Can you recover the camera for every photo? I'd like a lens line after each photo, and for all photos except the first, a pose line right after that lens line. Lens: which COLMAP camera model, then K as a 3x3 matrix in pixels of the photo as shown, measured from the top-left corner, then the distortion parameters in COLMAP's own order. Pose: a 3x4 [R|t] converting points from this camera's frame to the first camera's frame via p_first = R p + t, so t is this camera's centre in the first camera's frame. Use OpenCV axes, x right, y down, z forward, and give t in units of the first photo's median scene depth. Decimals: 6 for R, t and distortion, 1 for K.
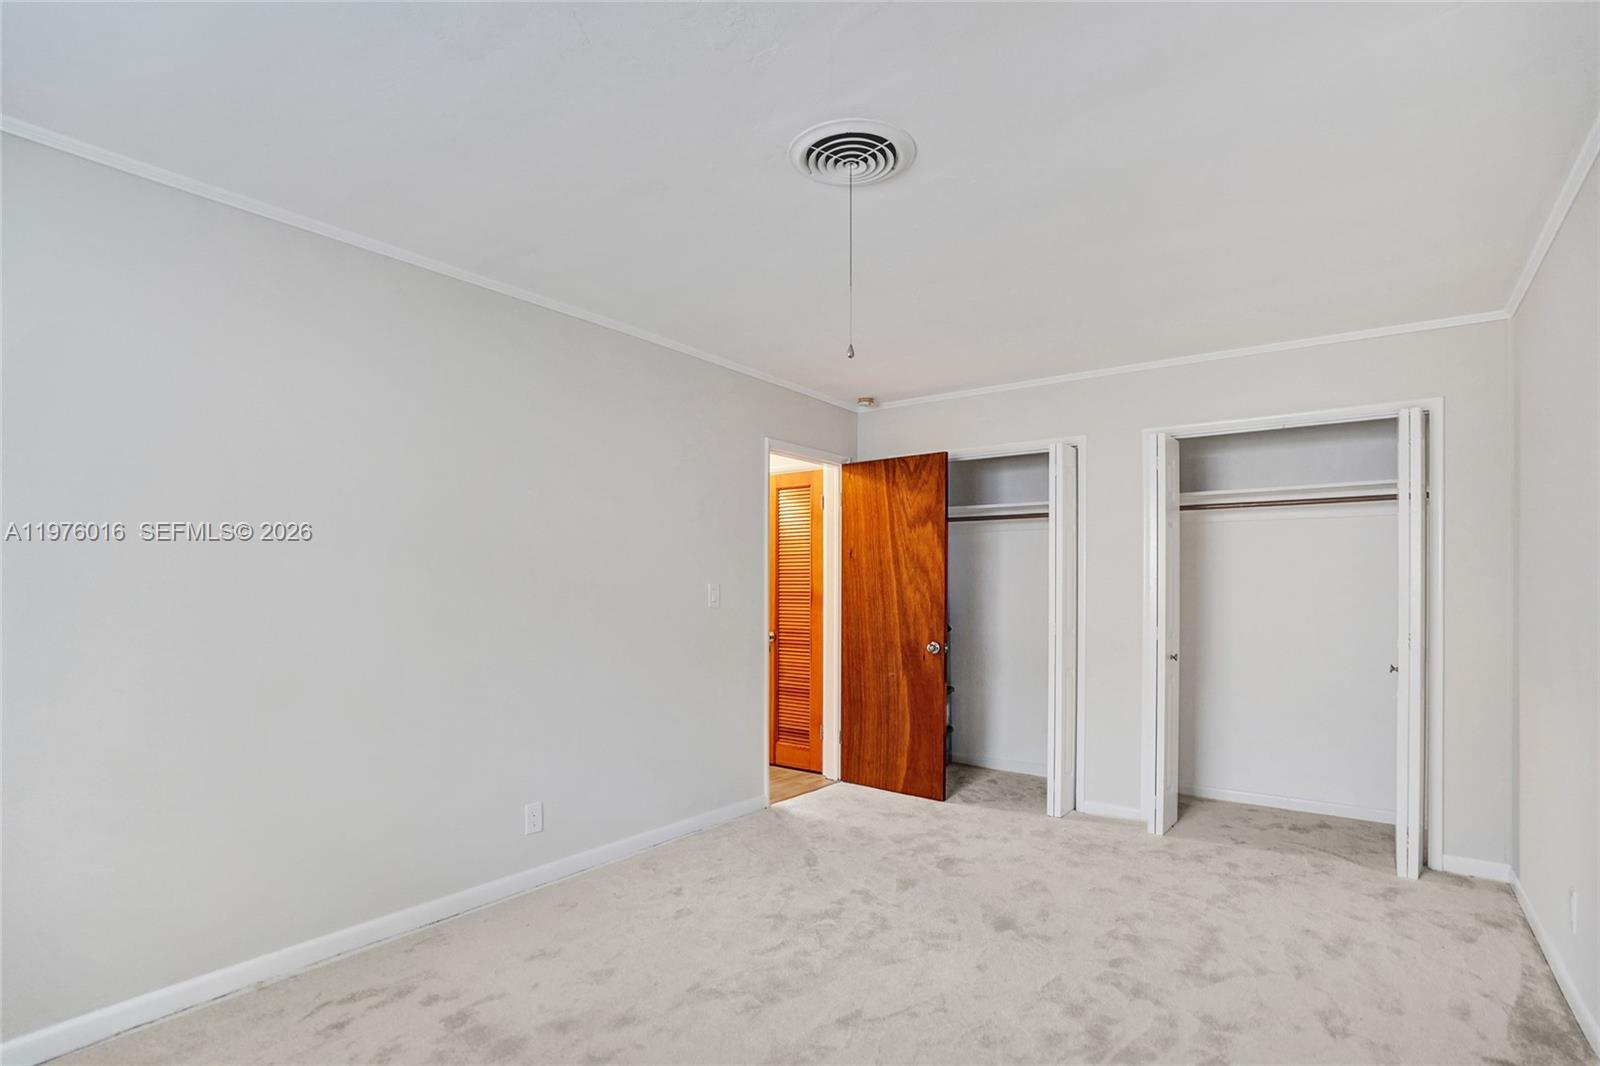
lens RADIAL K [[788.5, 0, 800.0], [0, 788.5, 573.8], [0, 0, 1]] dist [-0.030446, 0.000379]
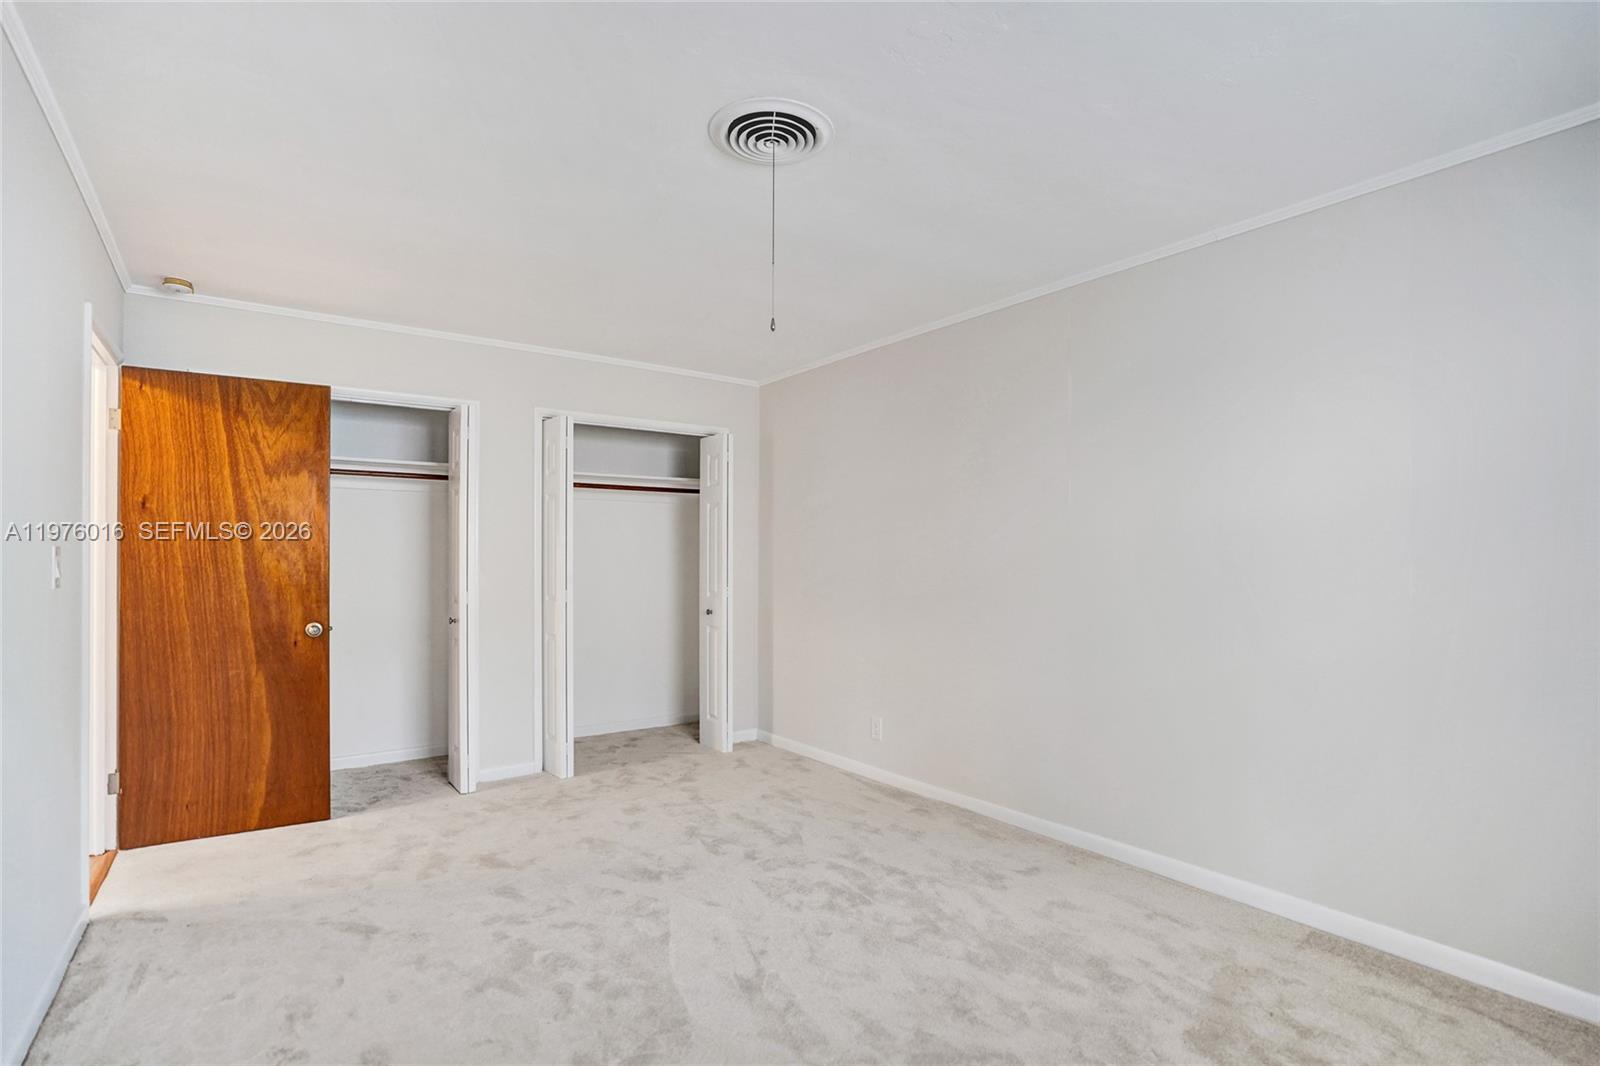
lens RADIAL K [[759.1, 0, 800.0], [0, 759.1, 533.0], [0, 0, 1]] dist [-0.034995, 0.000075]
pose [[0.314042, 0.028966, 0.948967, -0.382722], [-0.016238, 0.999552, -0.025136, 0.007175], [-0.949270, -0.007516, 0.314372, 0.292157]]
